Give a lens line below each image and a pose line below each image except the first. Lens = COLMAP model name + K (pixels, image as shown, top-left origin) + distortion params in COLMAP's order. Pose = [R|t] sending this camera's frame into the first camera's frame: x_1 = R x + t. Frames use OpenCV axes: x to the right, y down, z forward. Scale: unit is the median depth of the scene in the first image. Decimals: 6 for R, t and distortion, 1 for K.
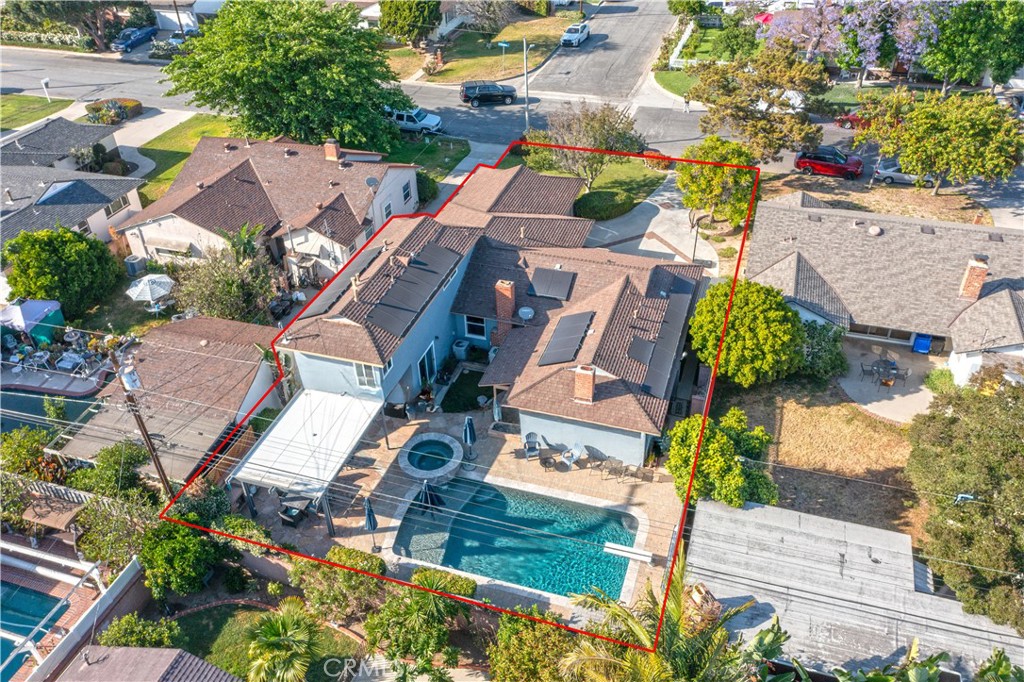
lens RADIAL K [[836.9, 0, 508.5], [0, 836.9, 343.9], [0, 0, 1]] dist [-0.016234, 0.025513]
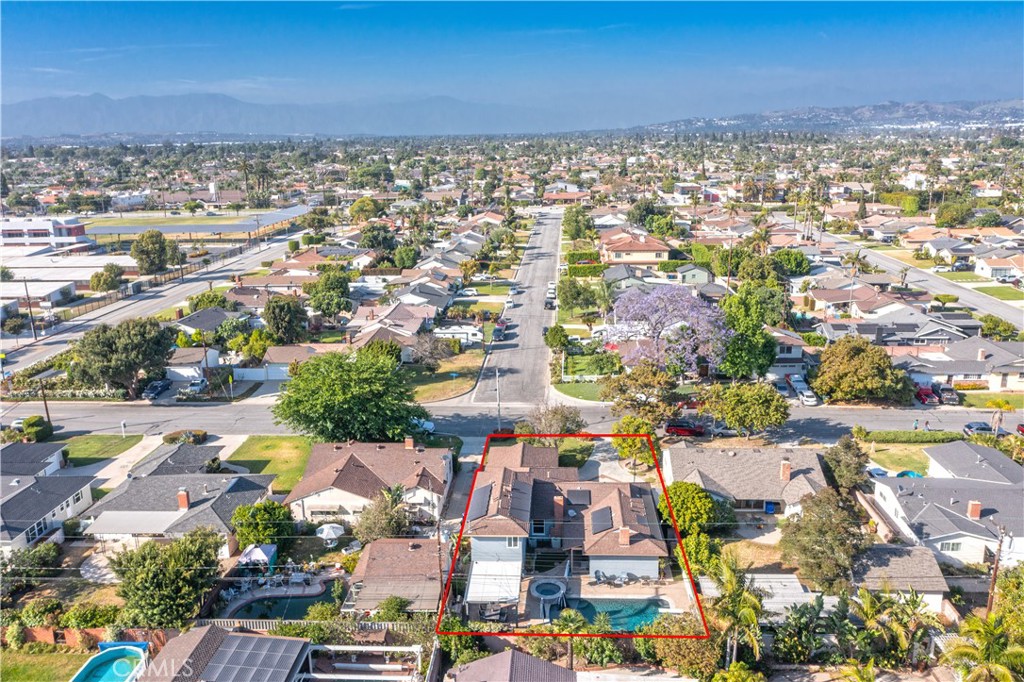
lens RADIAL K [[836.9, 0, 513.6], [0, 836.9, 337.8], [0, 0, 1]] dist [-0.016234, 0.025513]
pose [[0.965754, -0.054561, 0.253656, -0.428636], [0.144797, 0.924572, -0.352420, 0.184844], [-0.215295, 0.377080, 0.900810, -0.593353]]
